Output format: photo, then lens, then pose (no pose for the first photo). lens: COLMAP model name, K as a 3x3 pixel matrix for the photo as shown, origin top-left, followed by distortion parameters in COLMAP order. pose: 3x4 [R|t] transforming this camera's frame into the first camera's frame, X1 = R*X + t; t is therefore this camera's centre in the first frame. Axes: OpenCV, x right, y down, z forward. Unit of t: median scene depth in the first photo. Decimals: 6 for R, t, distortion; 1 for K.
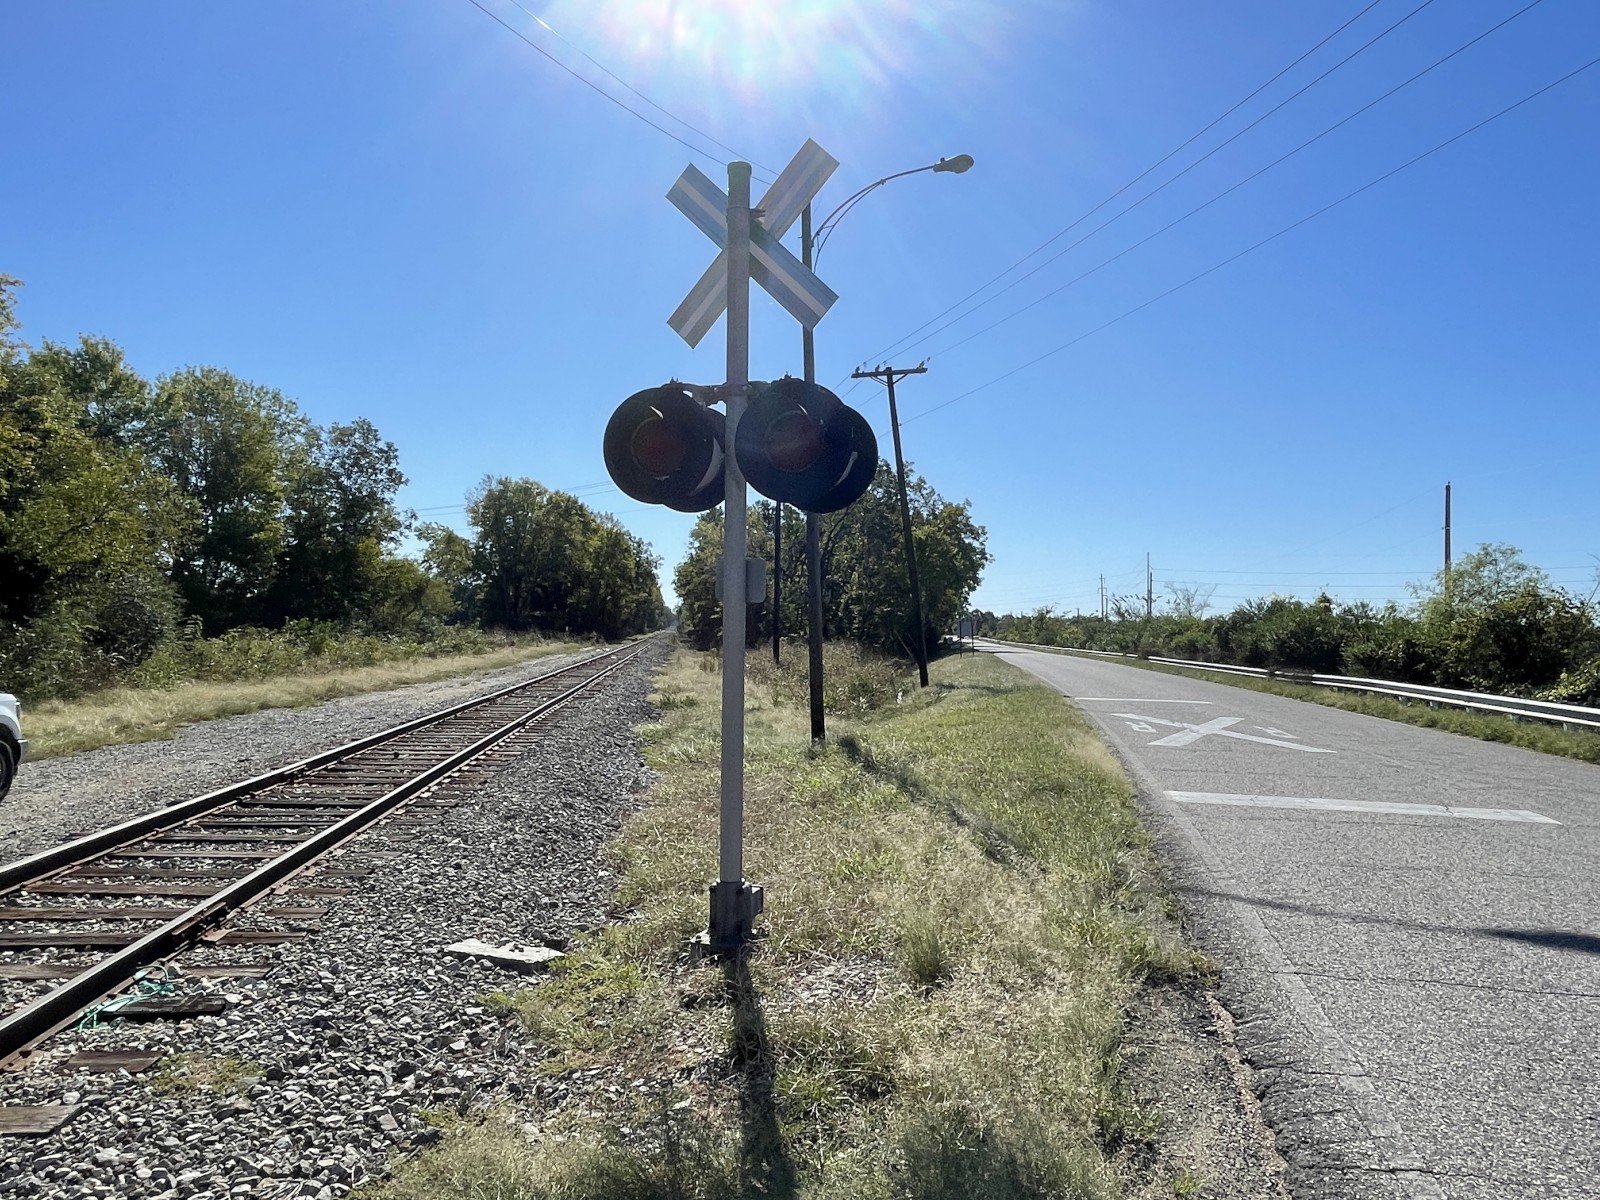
lens RADIAL K [[1028.2, 0, 800.0], [0, 1028.2, 600.0], [0, 0, 1]] dist [-0.001474, 0.000503]
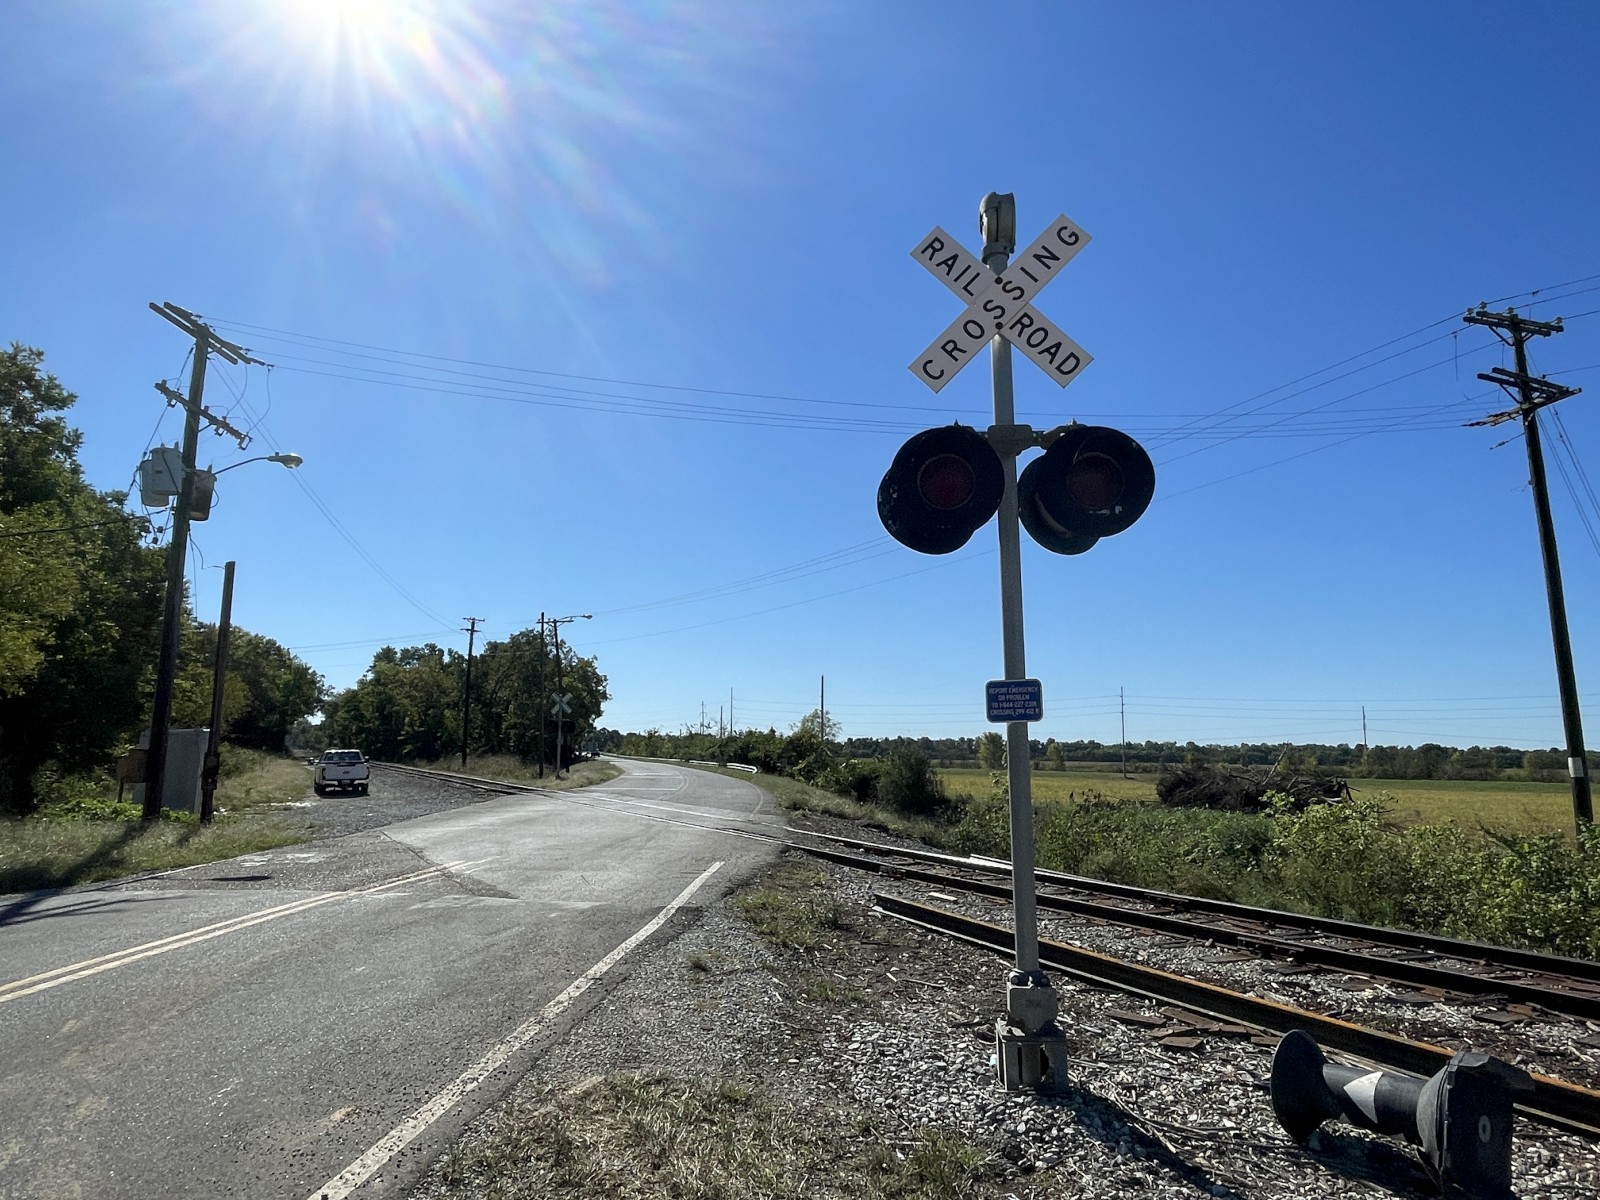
lens RADIAL K [[1046.2, 0, 800.0], [0, 1046.2, 600.0], [0, 0, 1]] dist [-0.000338, -0.001675]
pose [[0.938784, 0.040011, 0.342176, -0.140342], [-0.002152, 0.993895, -0.110312, -0.027338], [-0.344500, 0.102823, 0.933138, -0.926814]]
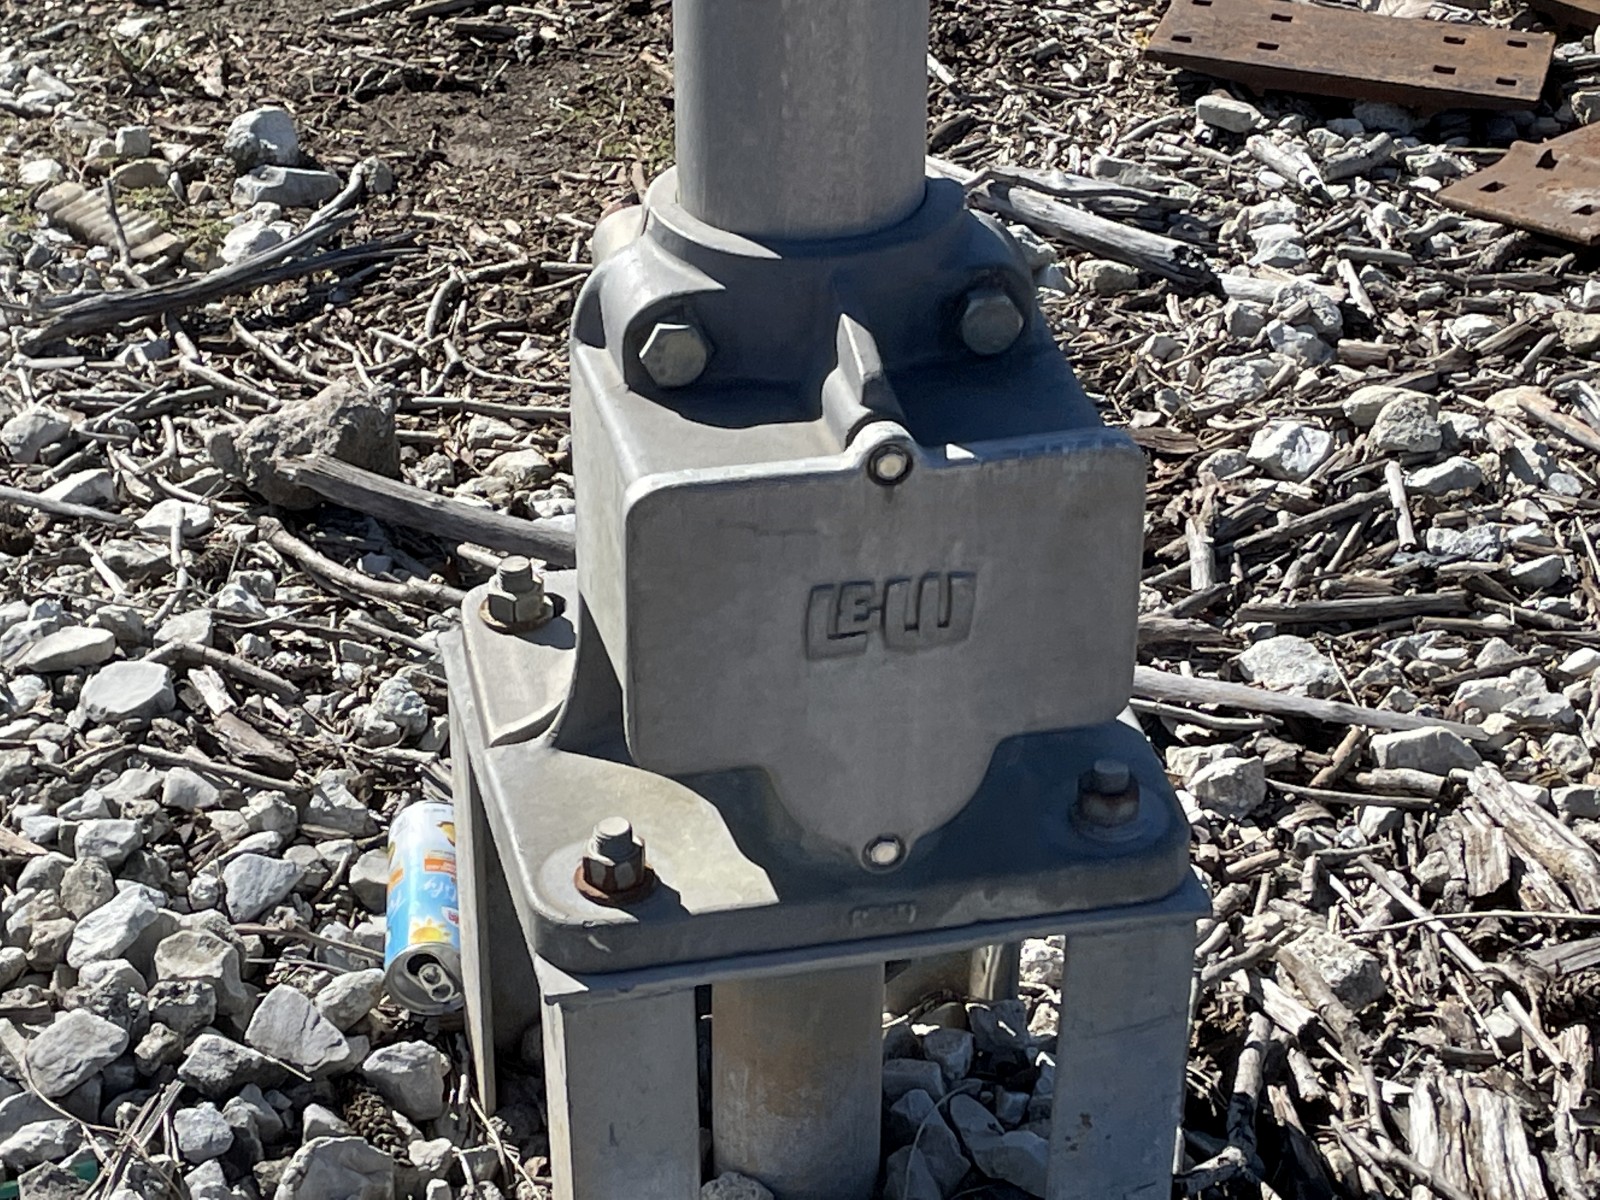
lens RADIAL K [[3634.6, 0, 800.0], [0, 3634.6, 600.0], [0, 0, 1]] dist [0.012896, 0.059294]
pose [[0.788431, -0.316062, 0.527714, -0.118728], [-0.022625, 0.842418, 0.538349, -0.021569], [-0.614708, -0.436391, 0.657037, -0.888992]]
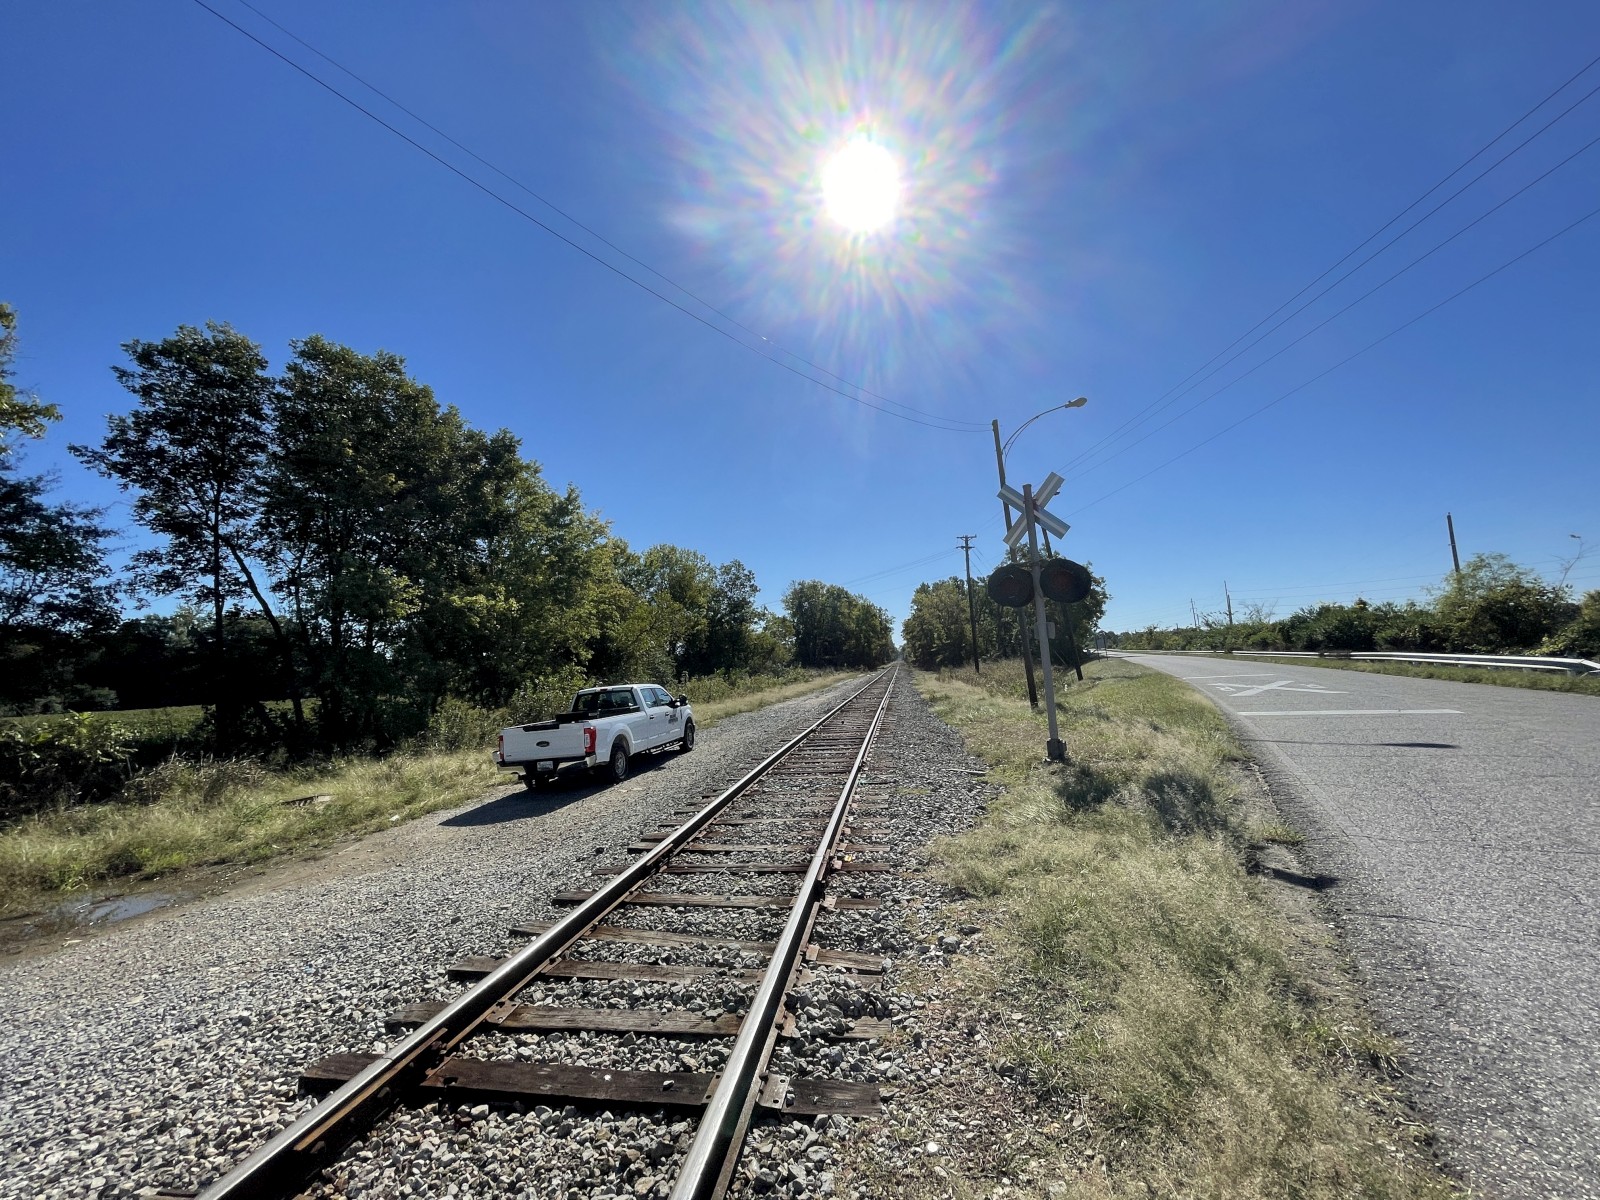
lens RADIAL K [[637.7, 0, 804.8], [0, 637.7, 601.8], [0, 0, 1]] dist [-0.001996, -0.000427]
pose [[0.961254, -0.105049, -0.254862, -0.025641], [0.088372, 0.993180, -0.076056, -0.002458], [0.261114, 0.050587, 0.963982, -0.092397]]
